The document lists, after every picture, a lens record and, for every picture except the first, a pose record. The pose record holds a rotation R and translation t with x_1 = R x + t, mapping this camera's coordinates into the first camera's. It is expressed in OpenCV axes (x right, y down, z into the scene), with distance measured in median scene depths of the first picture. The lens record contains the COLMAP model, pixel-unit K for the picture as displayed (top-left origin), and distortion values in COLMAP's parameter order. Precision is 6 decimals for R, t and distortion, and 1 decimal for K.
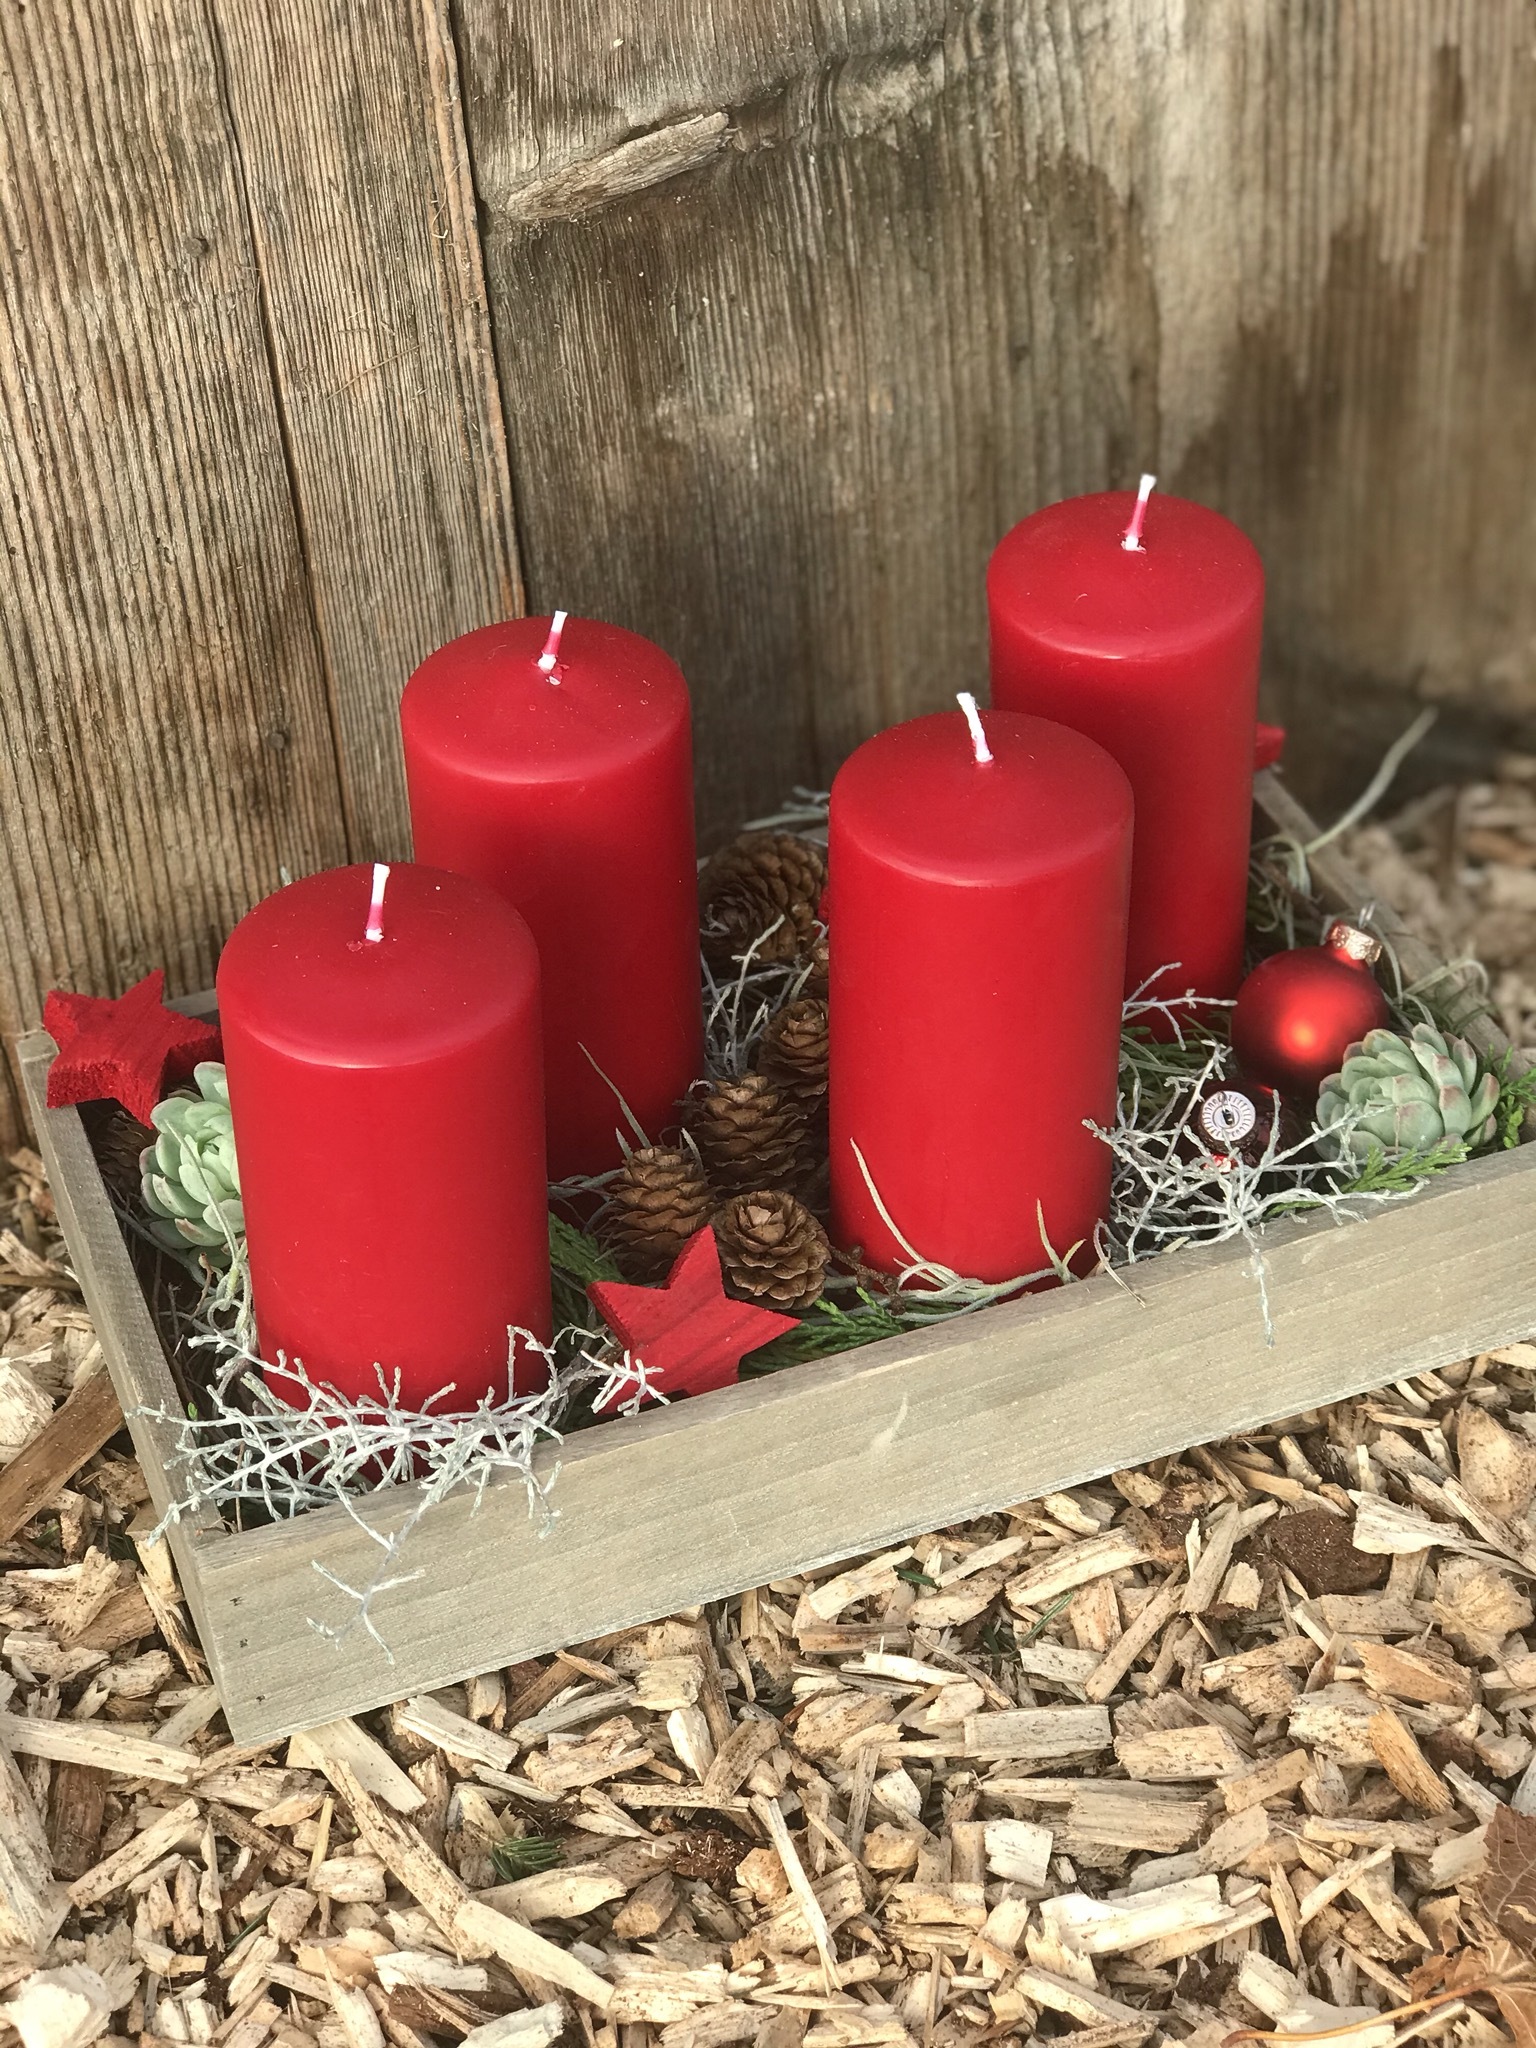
lens RADIAL K [[3364.4, 0, 768.0], [0, 3364.4, 1024.0], [0, 0, 1]] dist [0.331884, -0.925707]
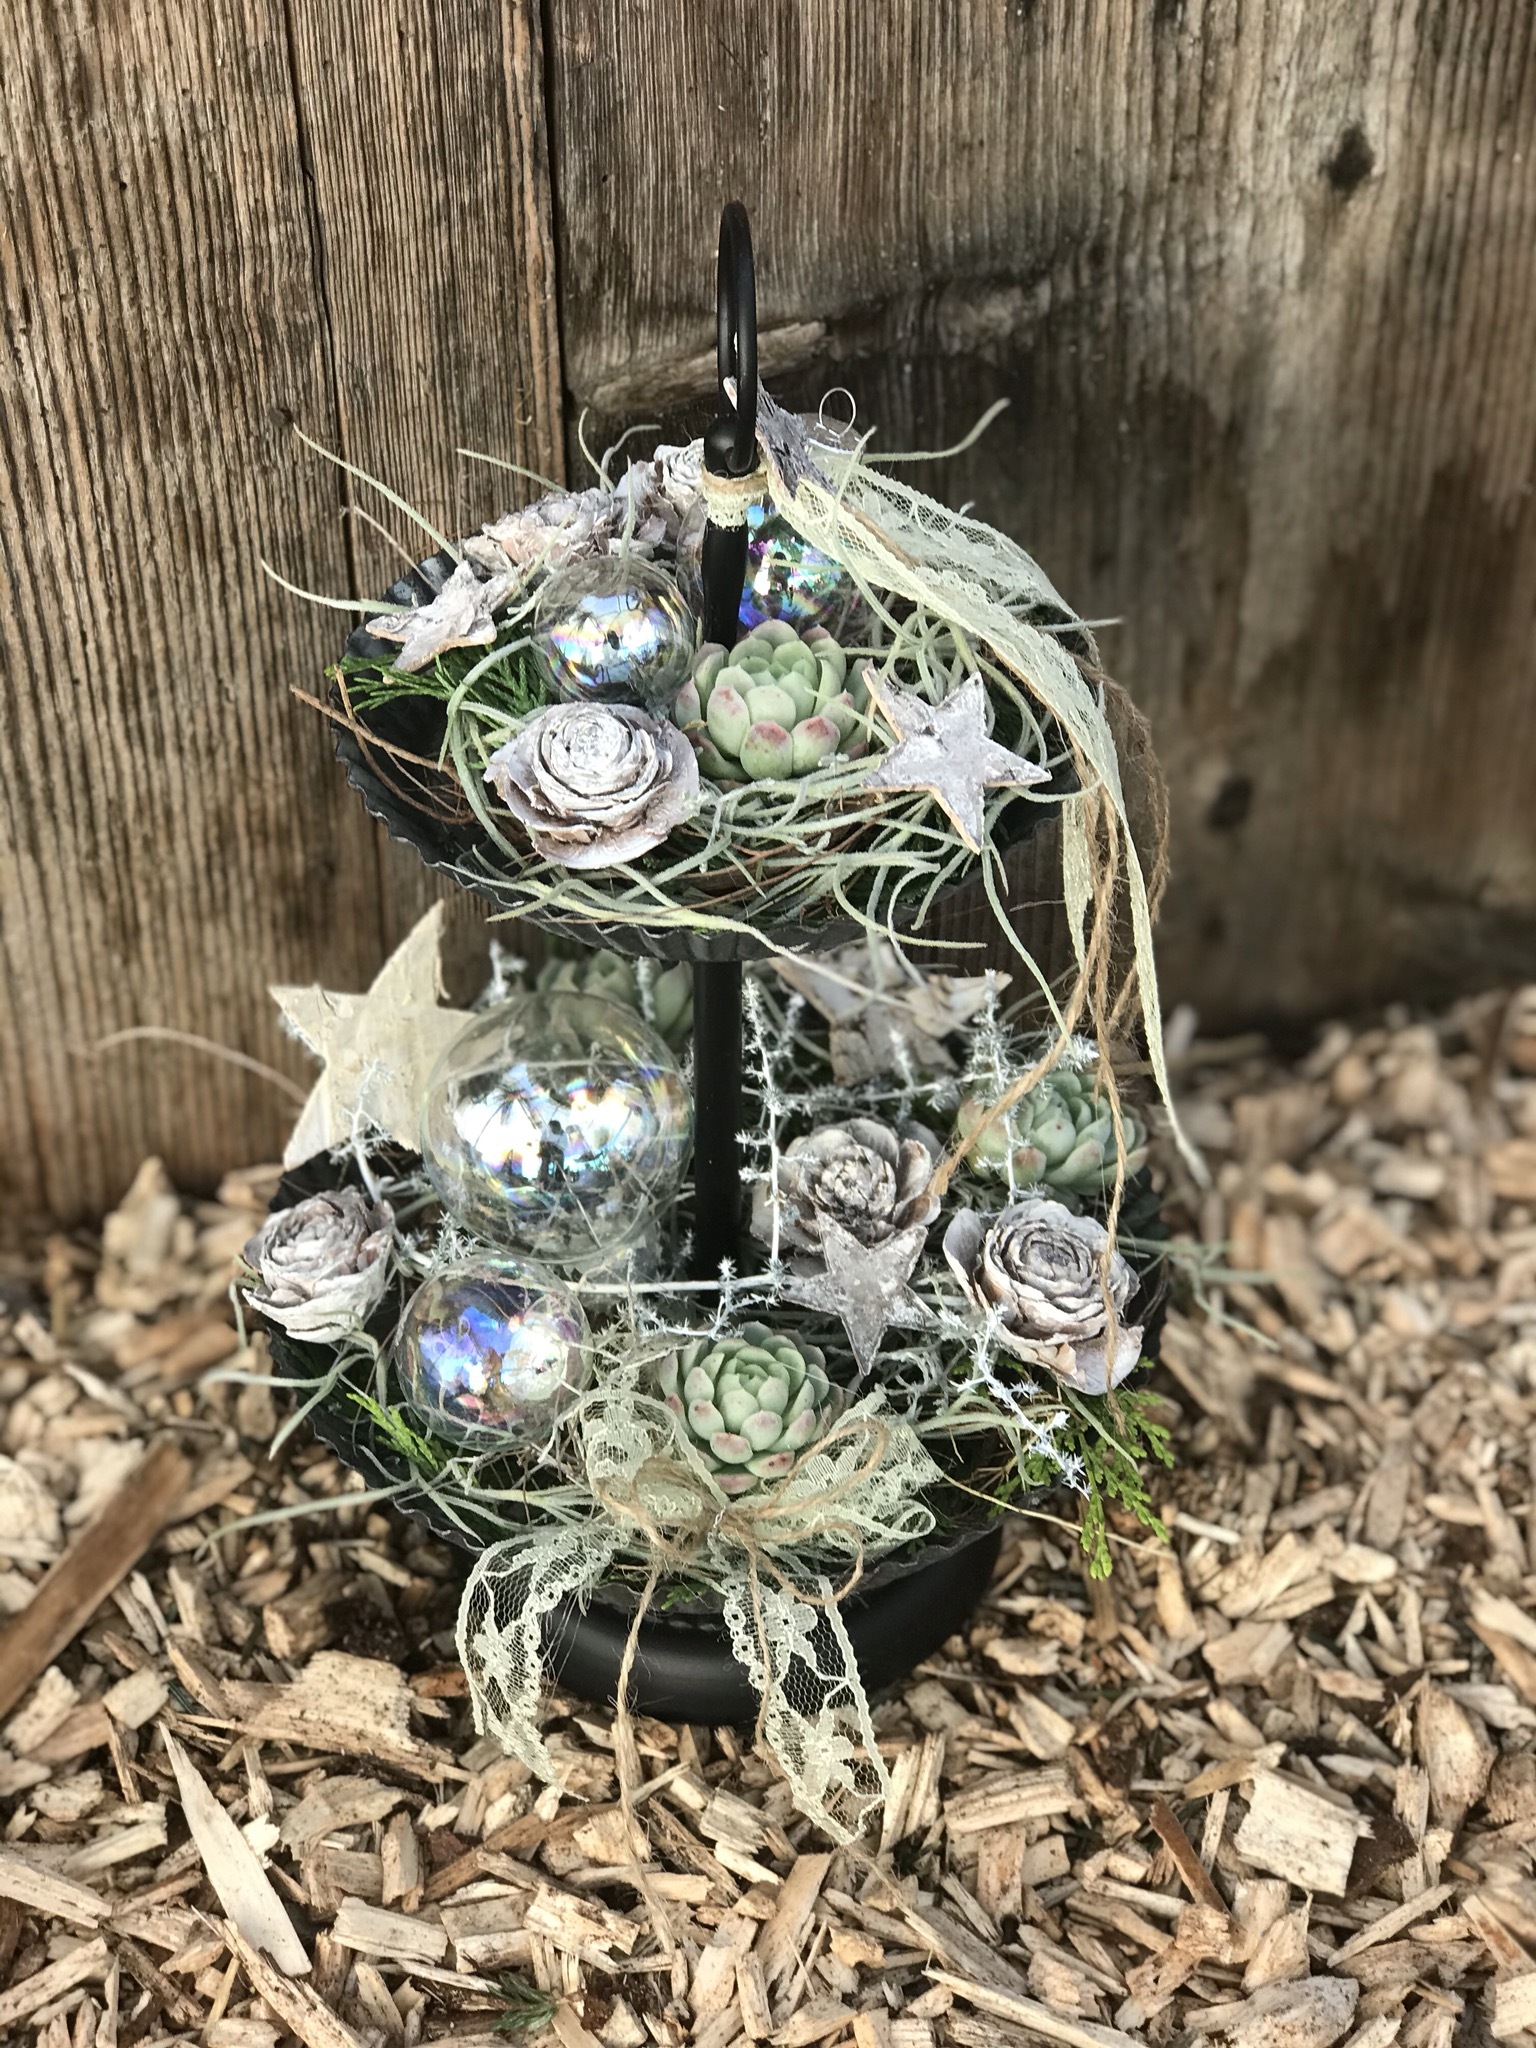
lens RADIAL K [[3364.4, 0, 768.0], [0, 3364.4, 1024.0], [0, 0, 1]] dist [0.331884, -0.925707]
pose [[0.991154, 0.122071, -0.052073, 0.049680], [-0.117018, 0.988951, 0.091014, -0.155658], [0.062608, -0.084115, 0.994487, -0.007134]]
